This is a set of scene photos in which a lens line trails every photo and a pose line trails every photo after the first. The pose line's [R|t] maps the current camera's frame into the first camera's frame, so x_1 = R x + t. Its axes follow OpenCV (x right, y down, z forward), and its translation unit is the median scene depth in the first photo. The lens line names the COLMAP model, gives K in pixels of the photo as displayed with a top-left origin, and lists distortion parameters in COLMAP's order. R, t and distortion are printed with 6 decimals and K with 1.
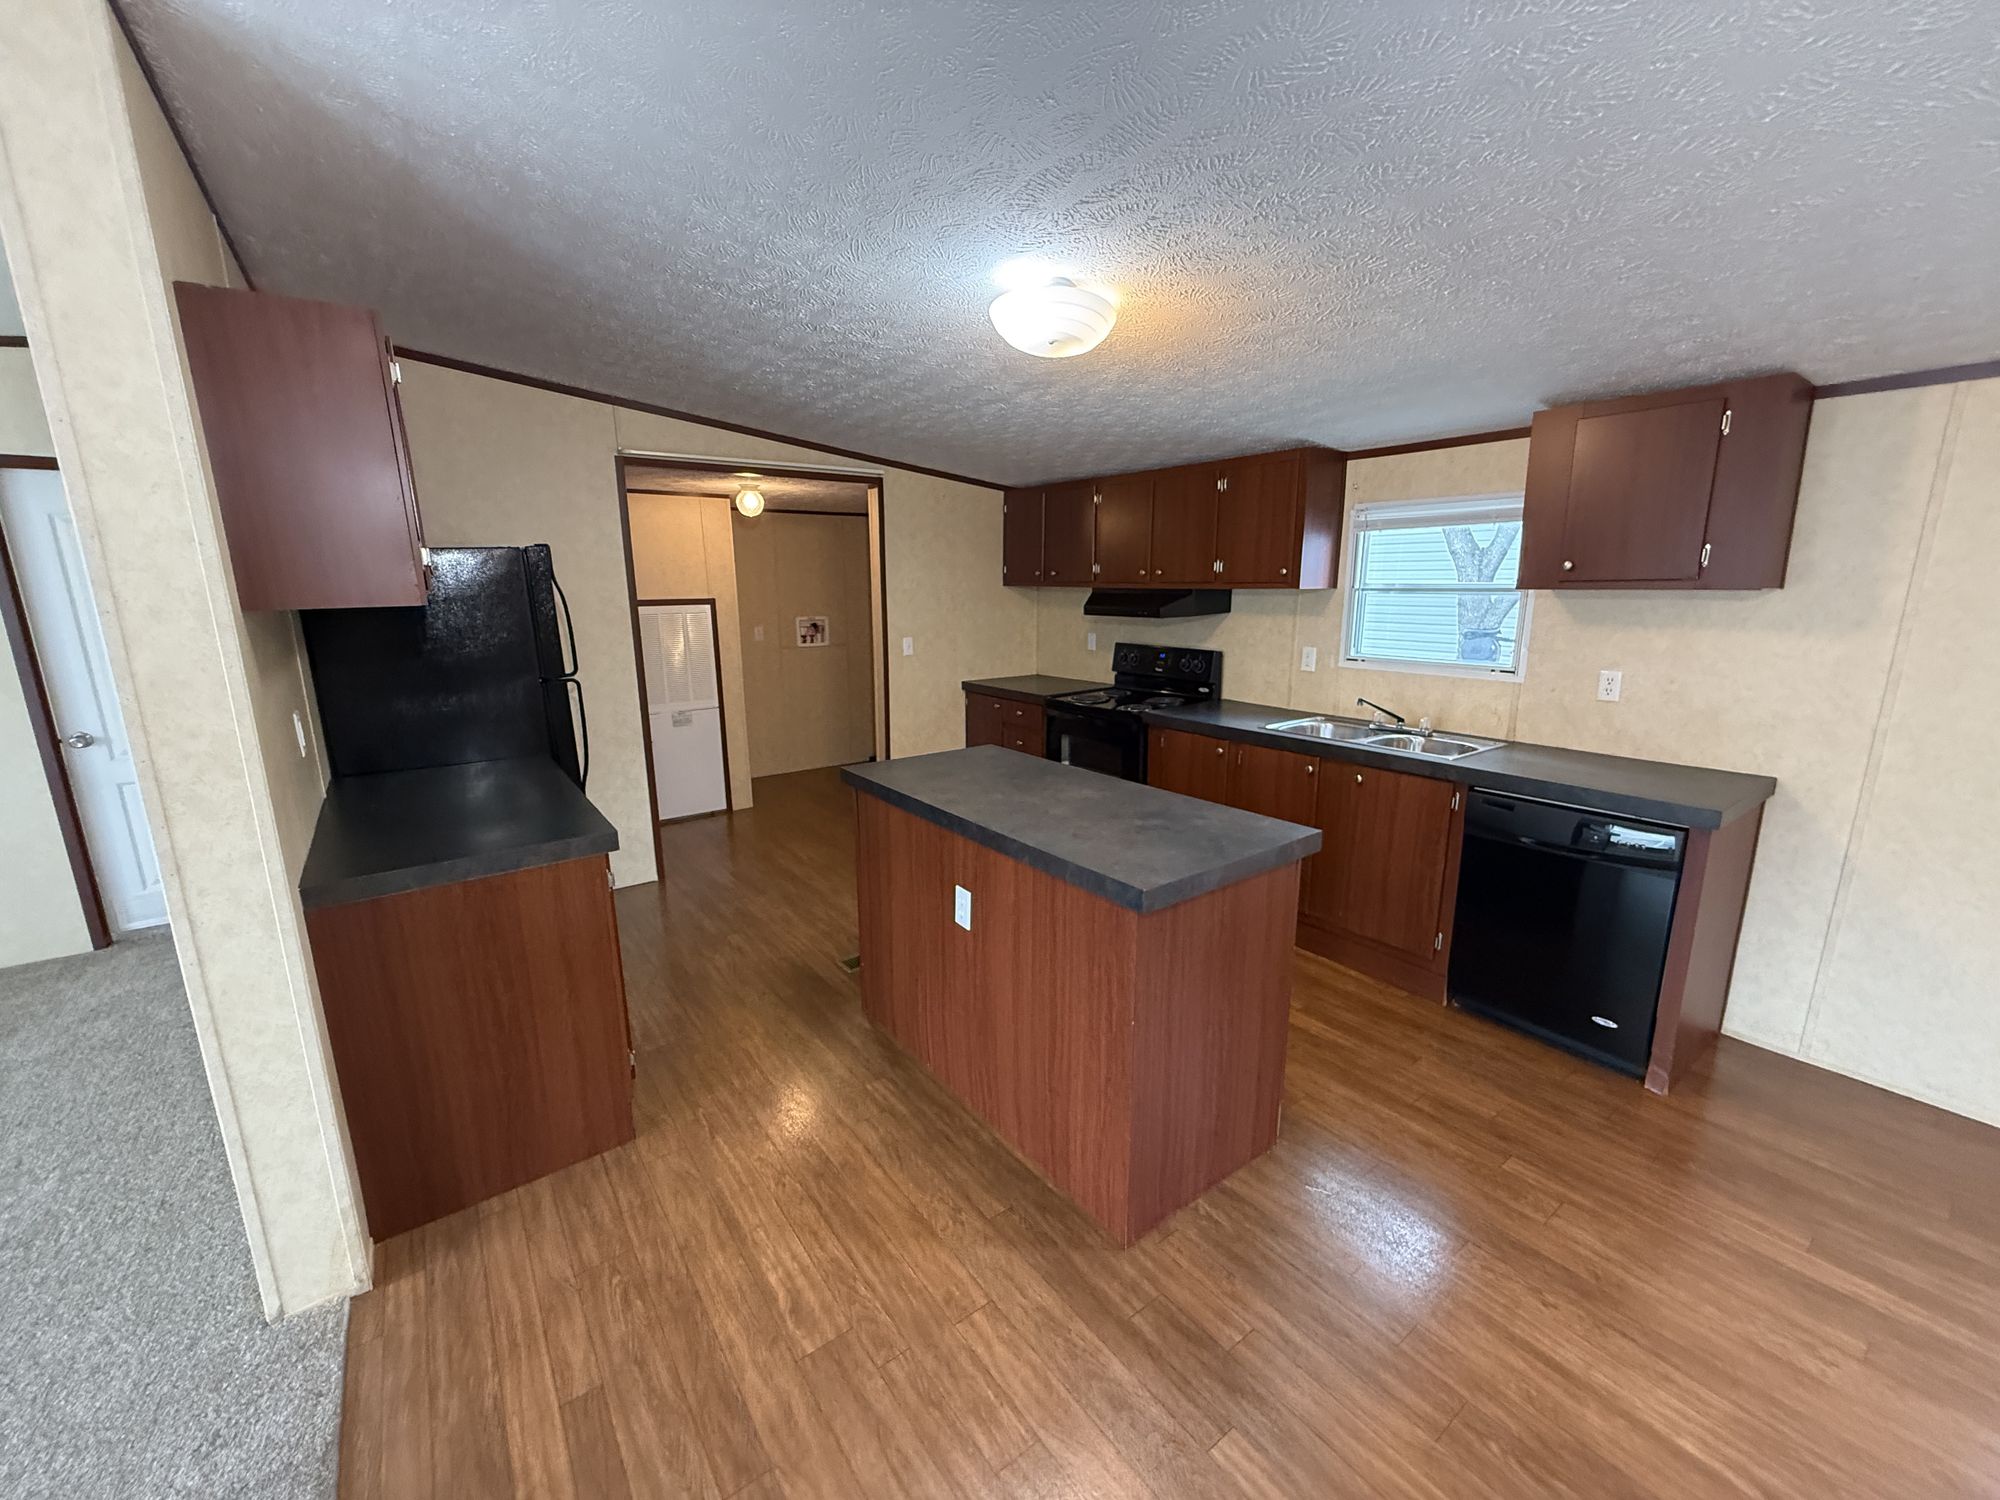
lens RADIAL K [[797.9, 0, 1003.9], [0, 797.9, 749.6], [0, 0, 1]] dist [0.001504, -0.000023]
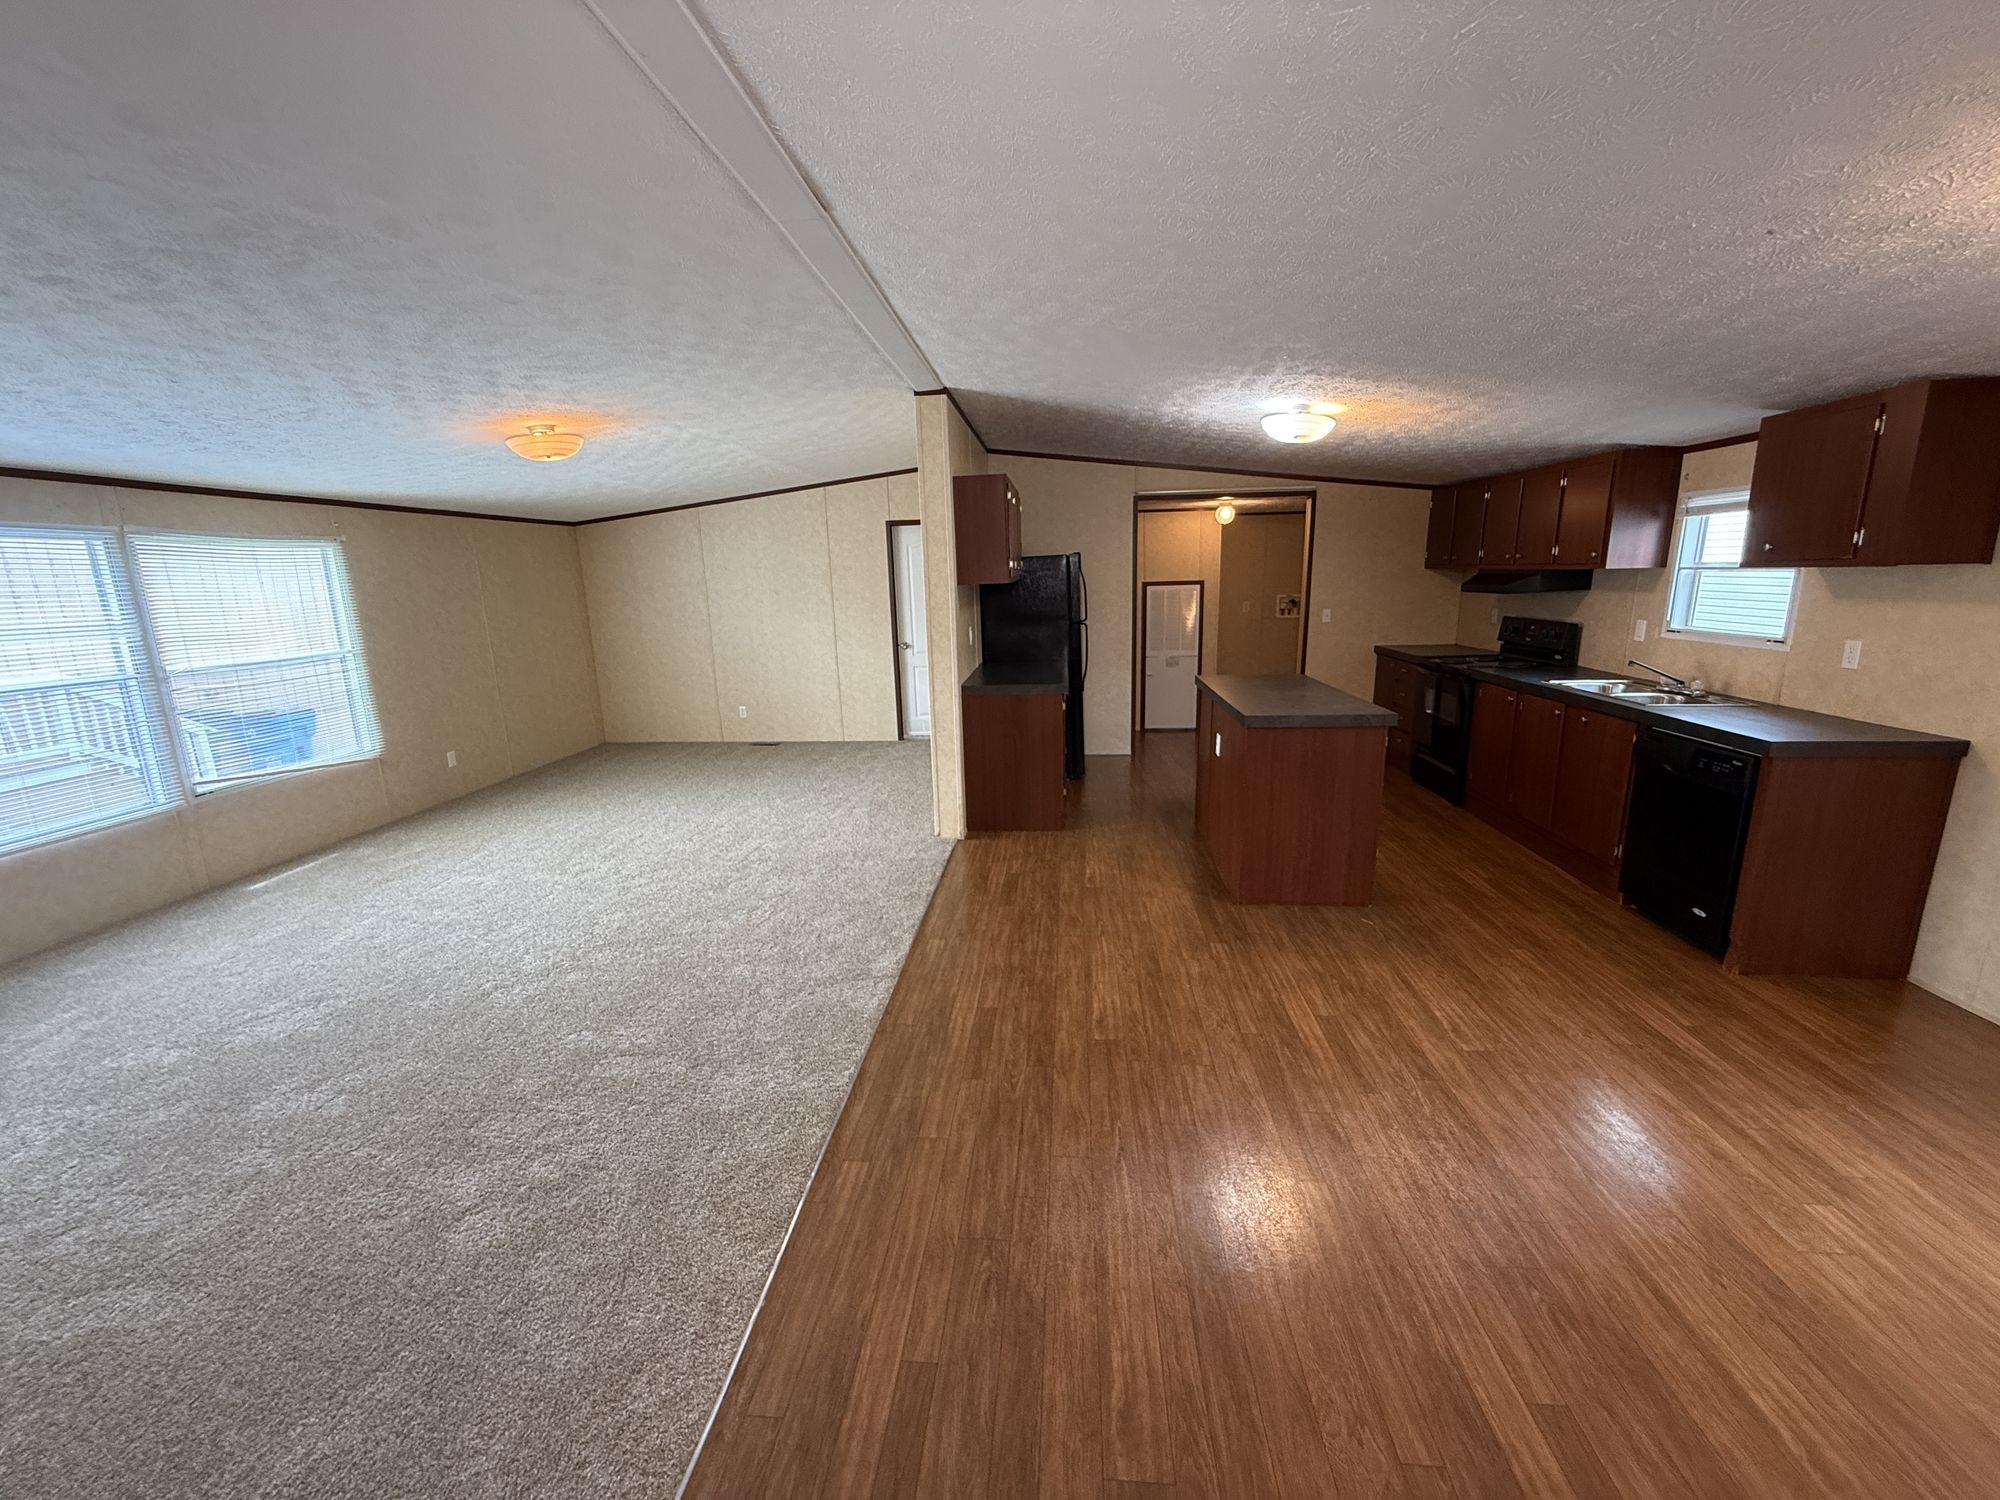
lens RADIAL K [[797.9, 0, 997.3], [0, 797.9, 748.3], [0, 0, 1]] dist [0.001504, -0.000023]
pose [[0.747040, 0.131507, -0.651642, 0.614173], [-0.119263, 0.990847, 0.063239, 0.118067], [0.653993, 0.030475, 0.755886, -0.591009]]
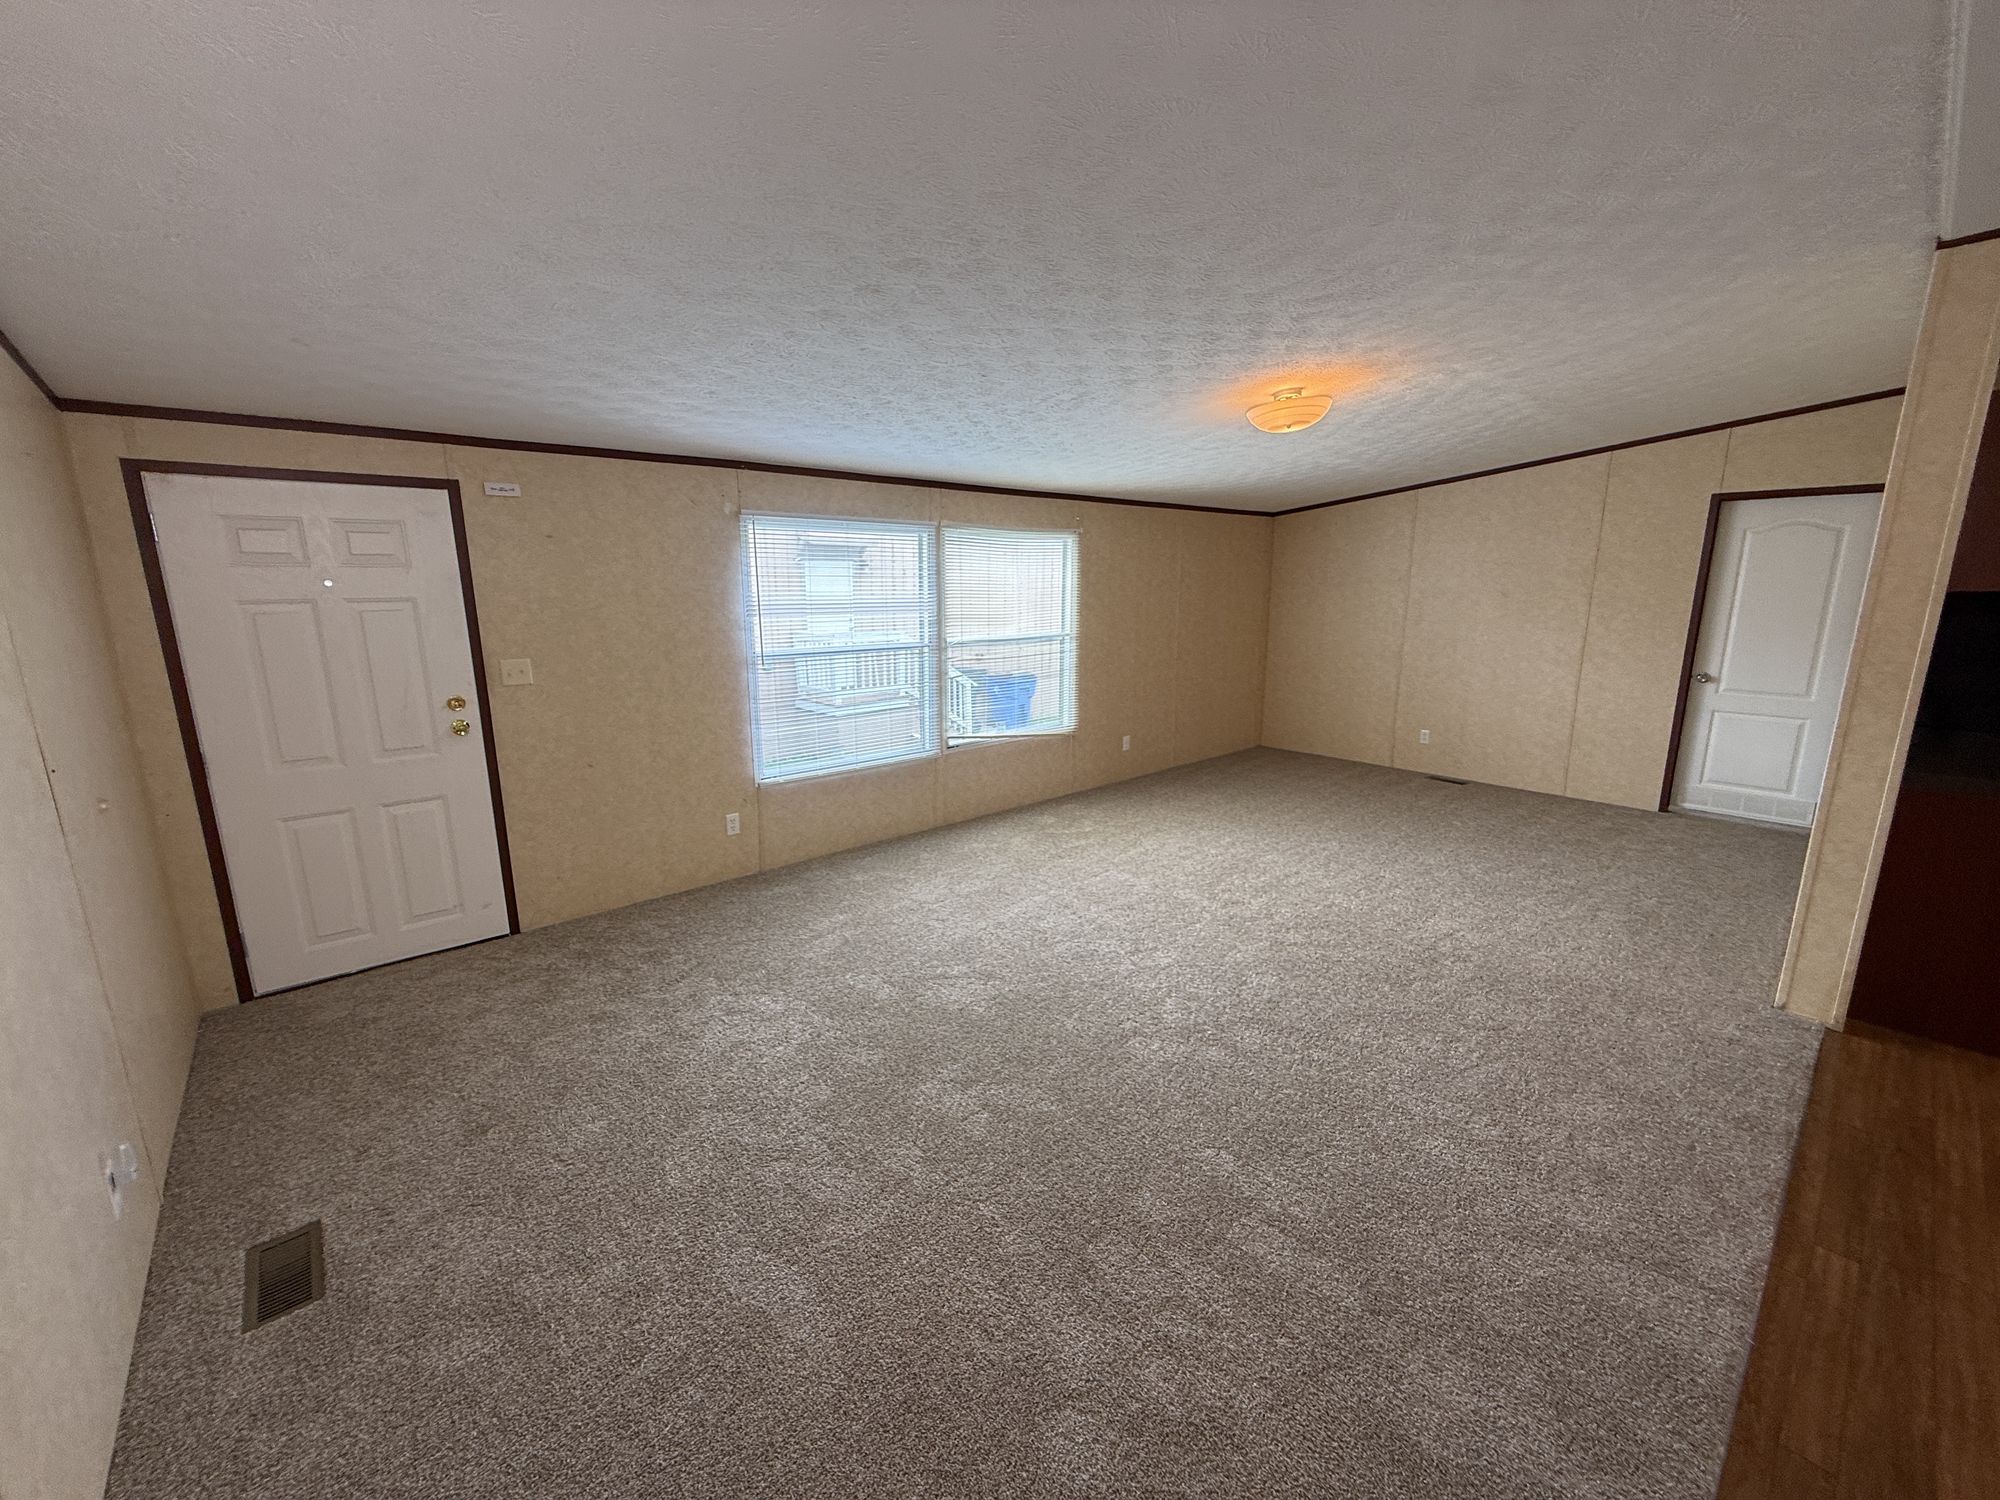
lens RADIAL K [[797.9, 0, 998.2], [0, 797.9, 752.7], [0, 0, 1]] dist [0.001504, -0.000023]
pose [[0.078627, 0.217930, -0.972792, 0.289491], [-0.204468, 0.958593, 0.198223, 0.114413], [0.975710, 0.183319, 0.119931, -0.542561]]
